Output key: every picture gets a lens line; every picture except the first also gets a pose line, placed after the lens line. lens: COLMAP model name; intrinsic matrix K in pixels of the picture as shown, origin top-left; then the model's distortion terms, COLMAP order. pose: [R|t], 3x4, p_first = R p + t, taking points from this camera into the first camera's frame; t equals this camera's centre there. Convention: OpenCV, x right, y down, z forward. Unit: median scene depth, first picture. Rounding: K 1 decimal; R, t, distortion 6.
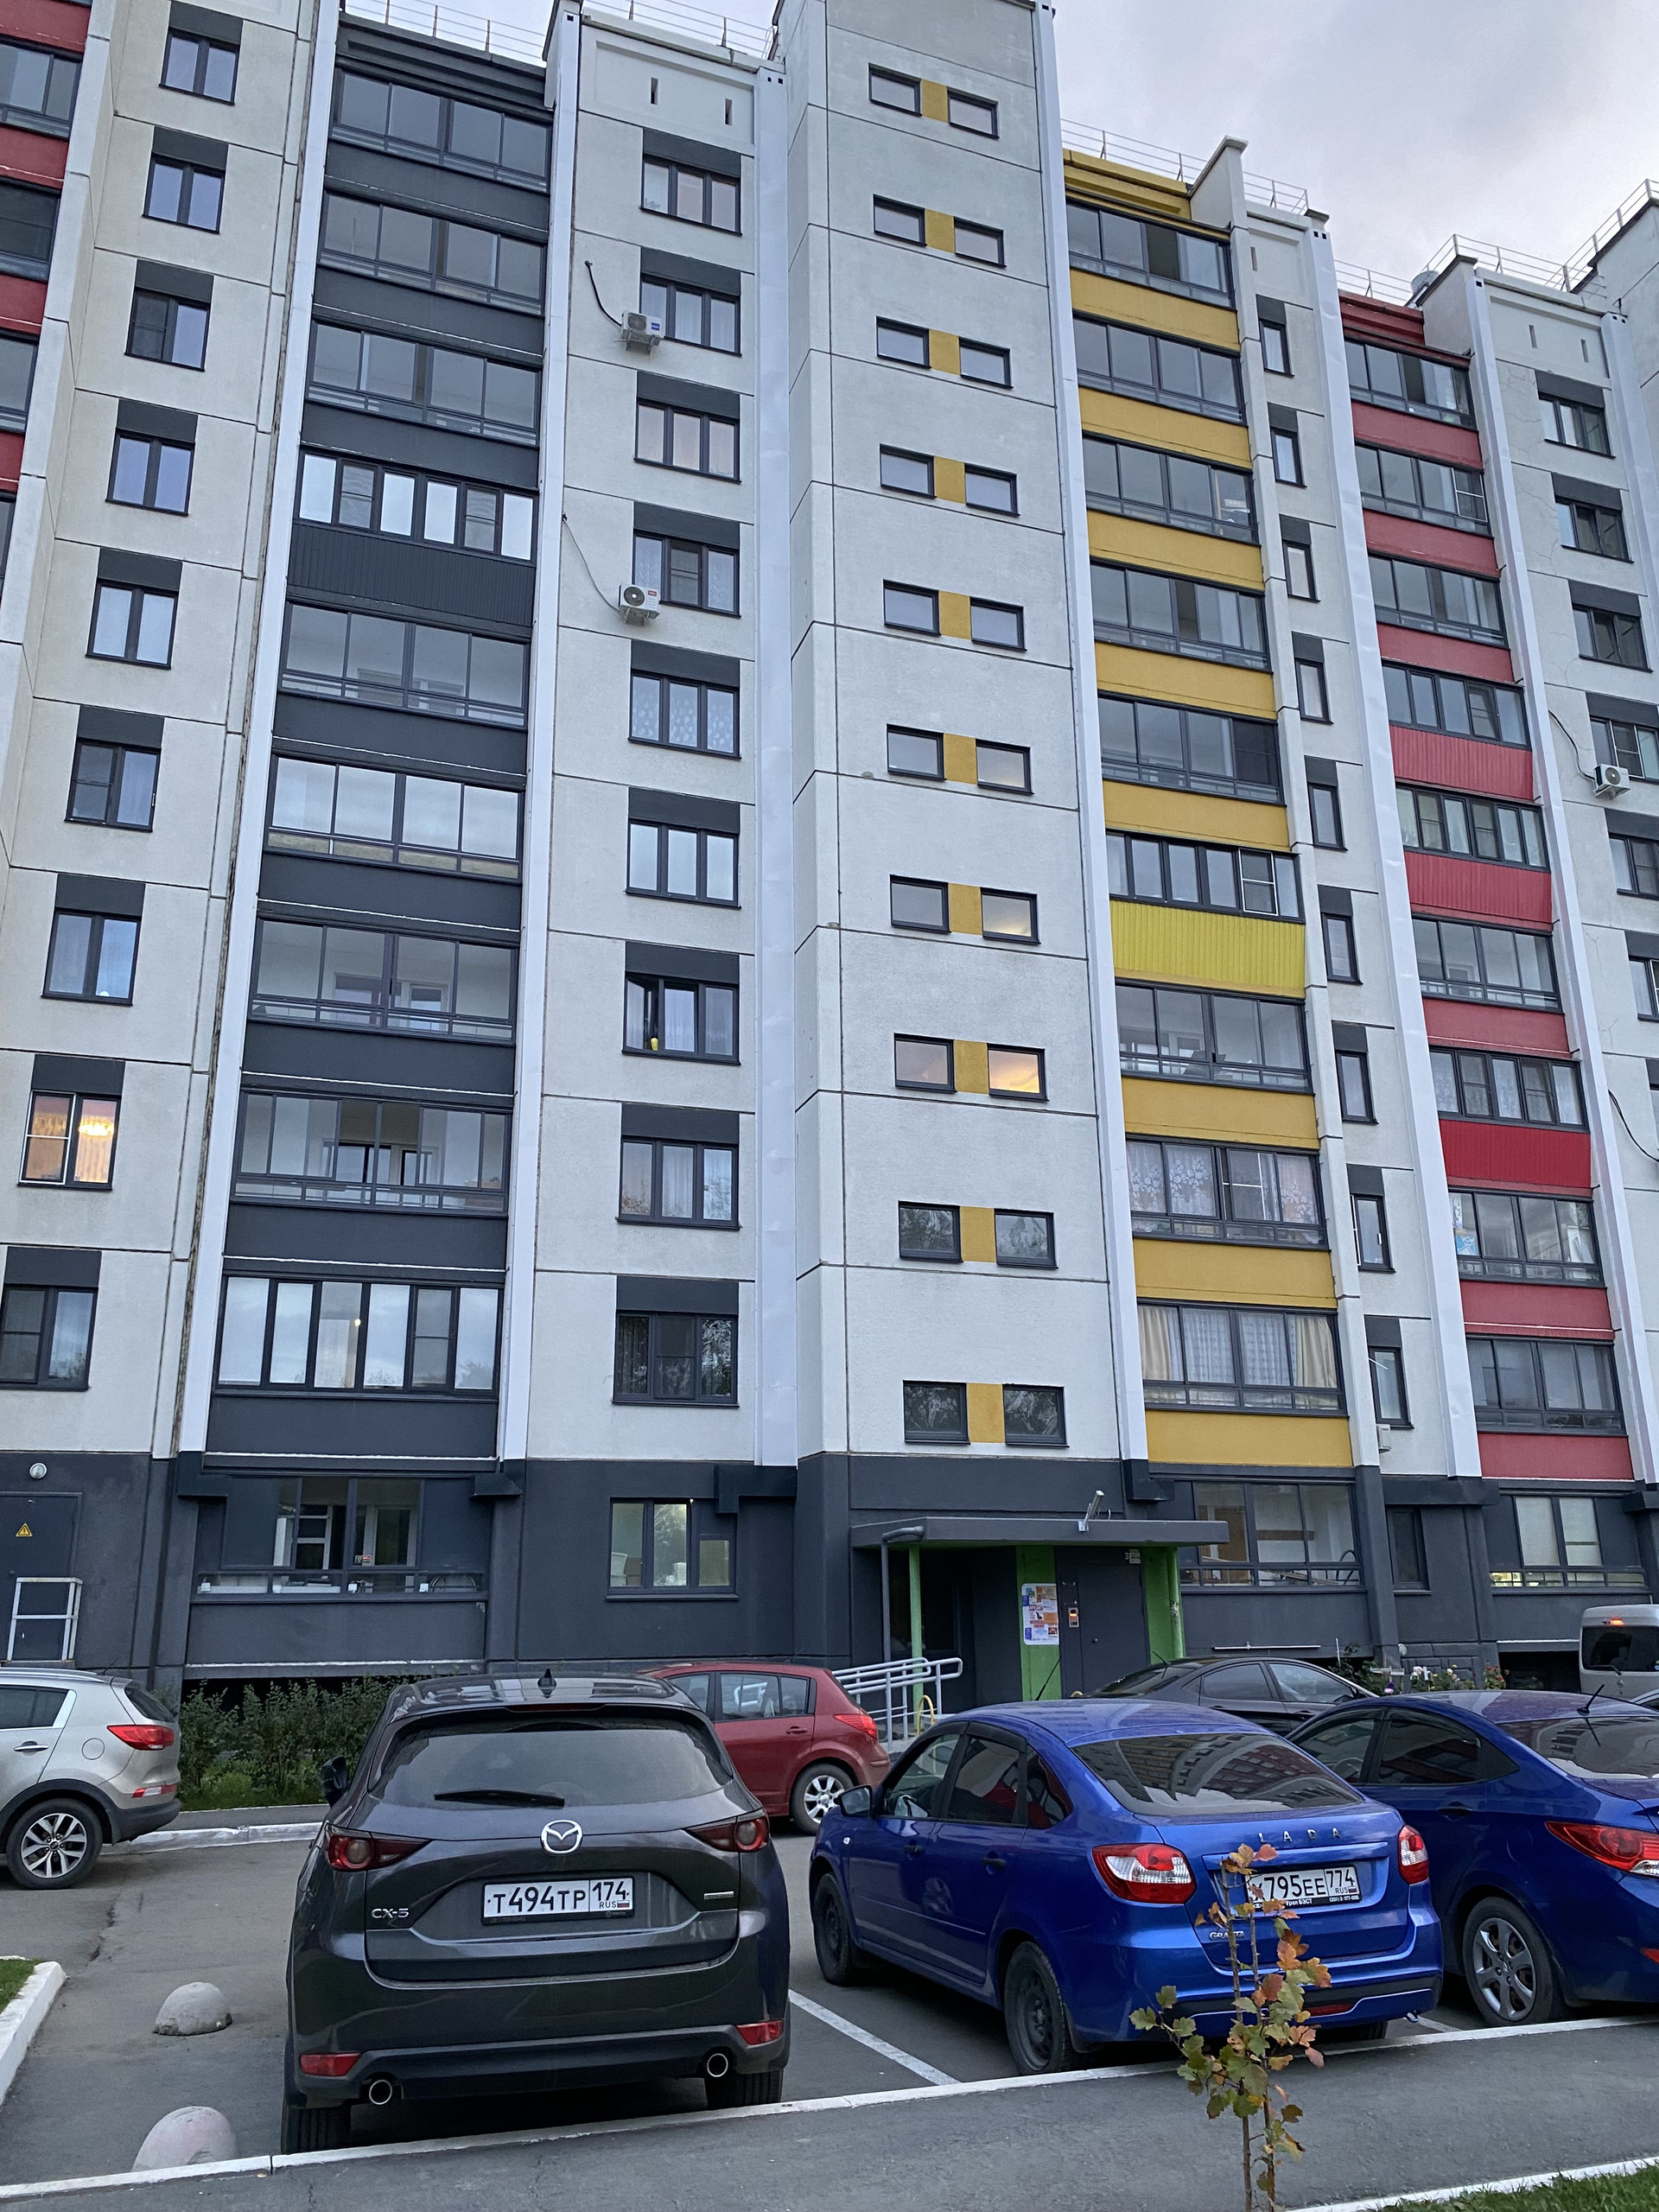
lens RADIAL K [[1674.8, 0, 825.6], [0, 1674.8, 1109.4], [0, 0, 1]] dist [0.071574, -0.111984]
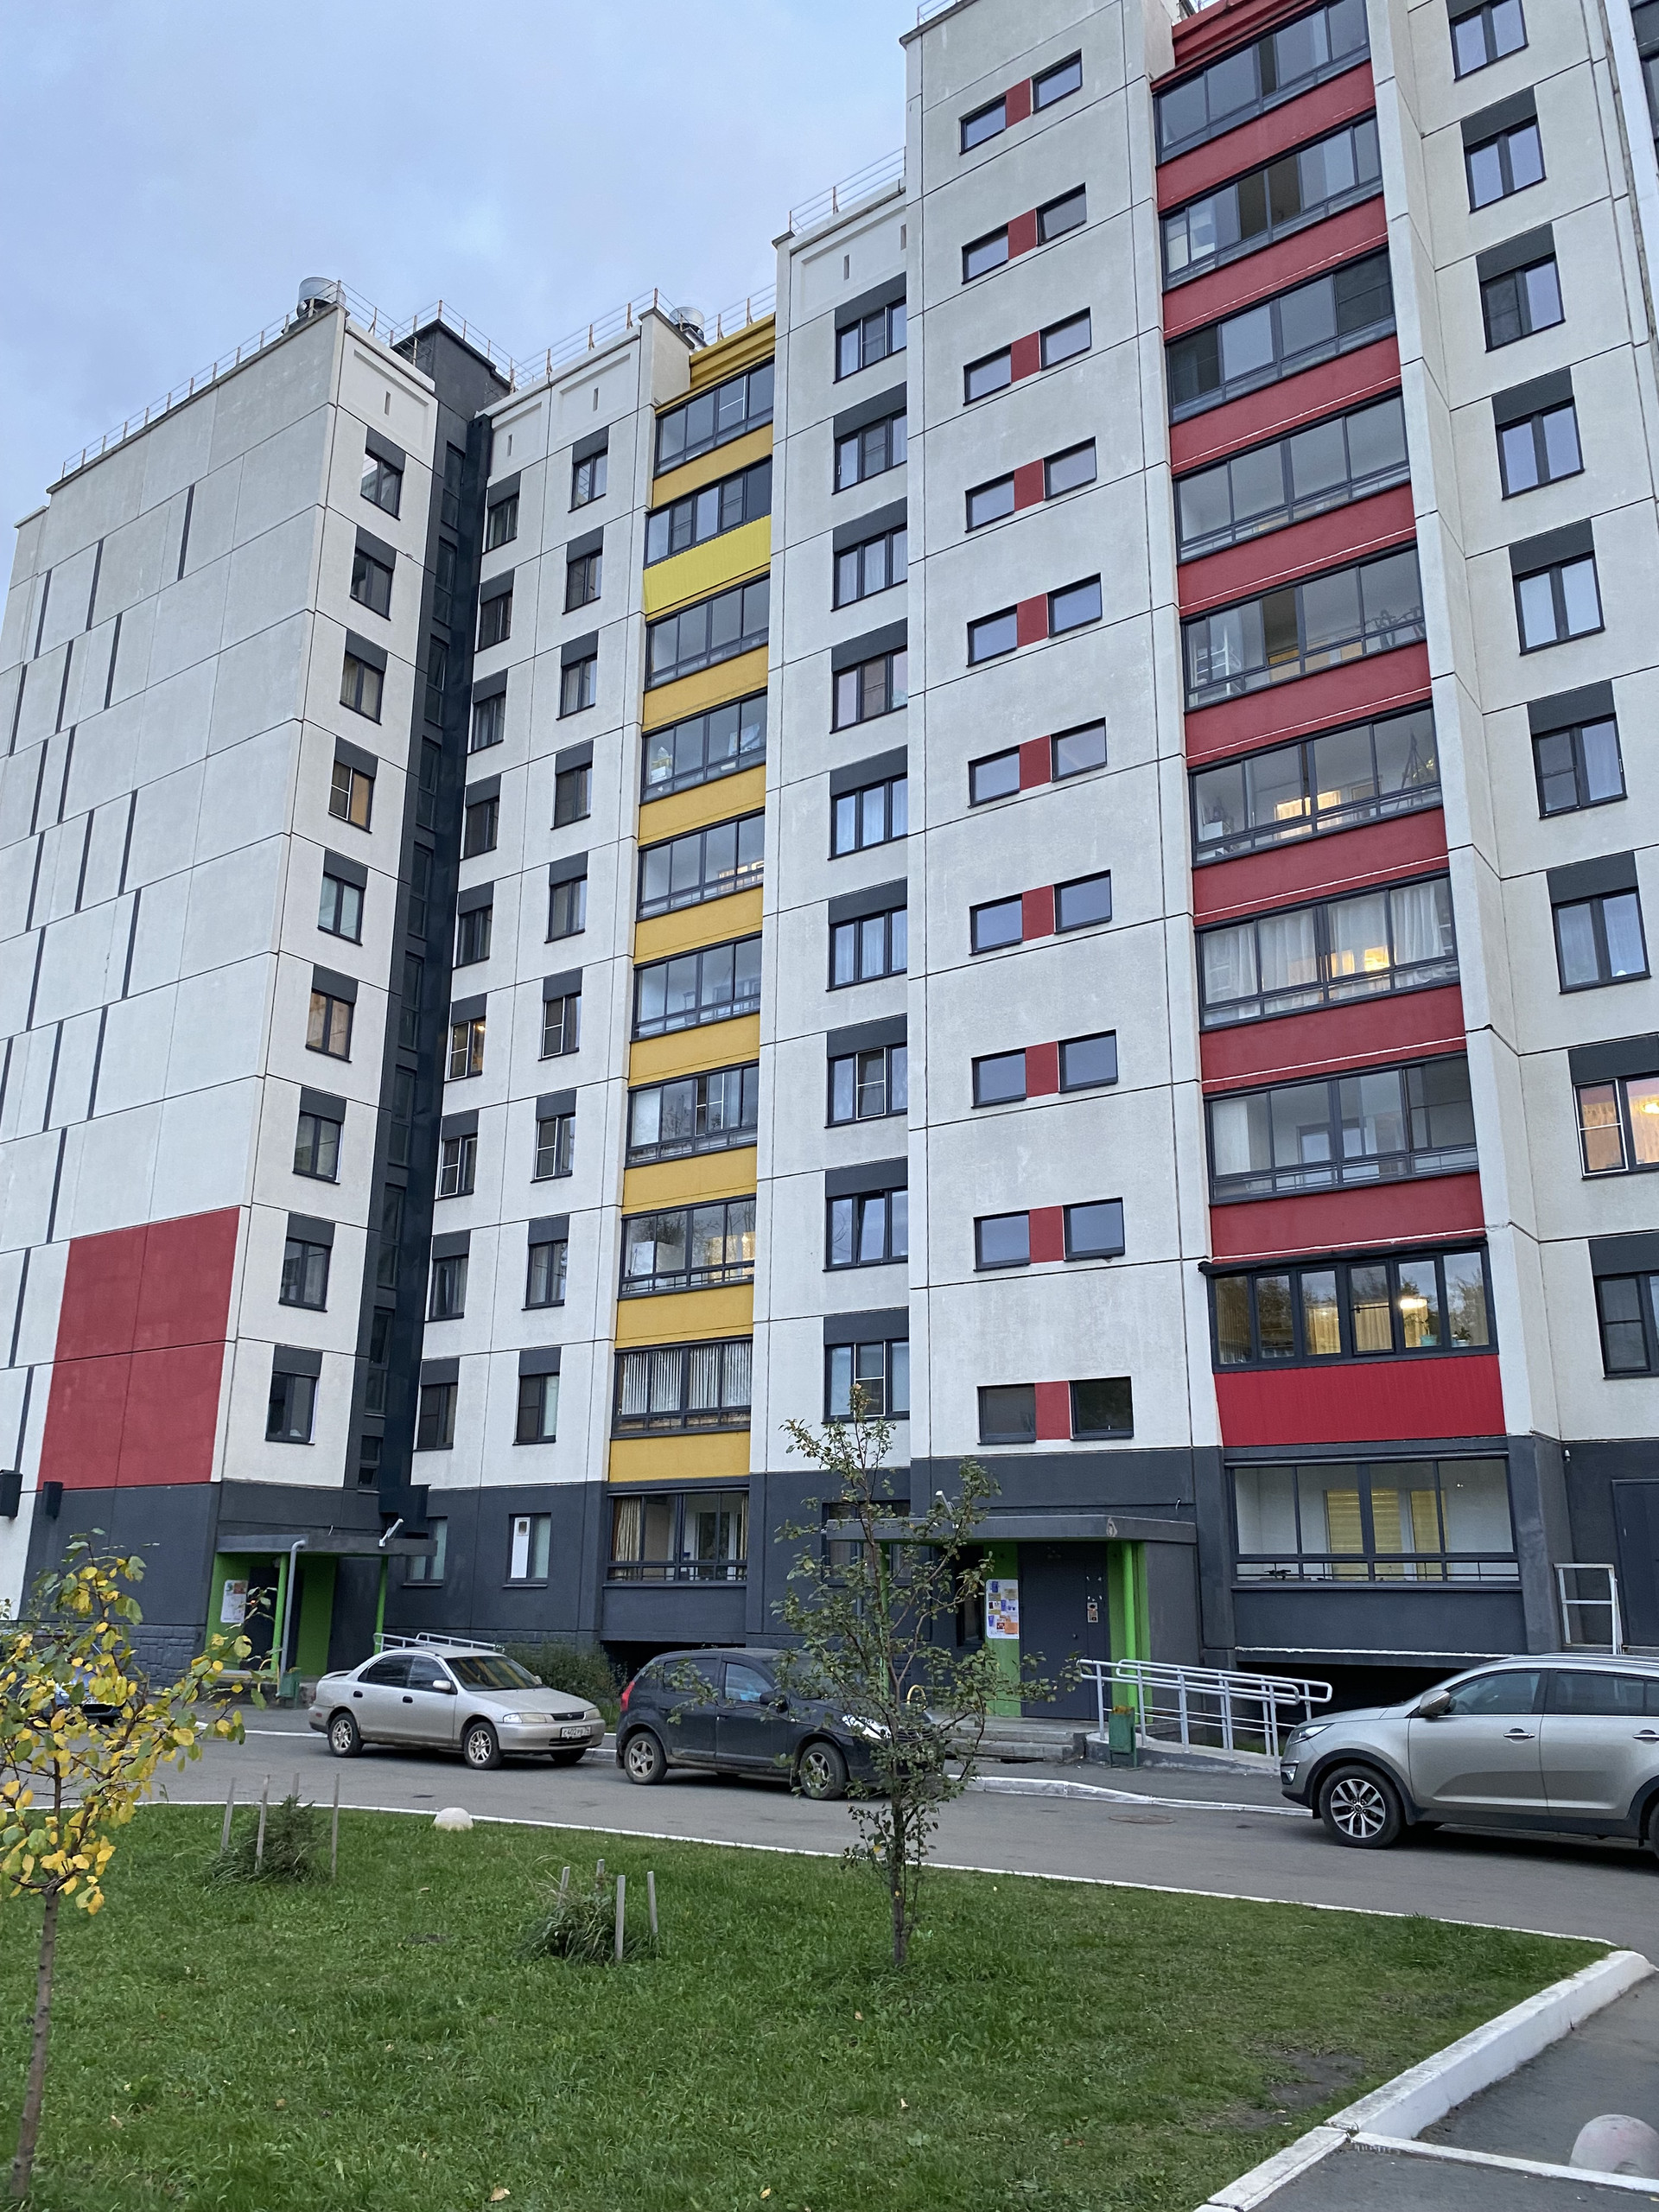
lens RADIAL K [[1692.8, 0, 829.5], [0, 1692.8, 1106.0], [0, 0, 1]] dist [0.062730, -0.058583]
pose [[0.581233, -0.214329, -0.785004, 0.182674], [0.220499, 0.970081, -0.101598, 0.016135], [0.783293, -0.114040, 0.611103, 0.060388]]
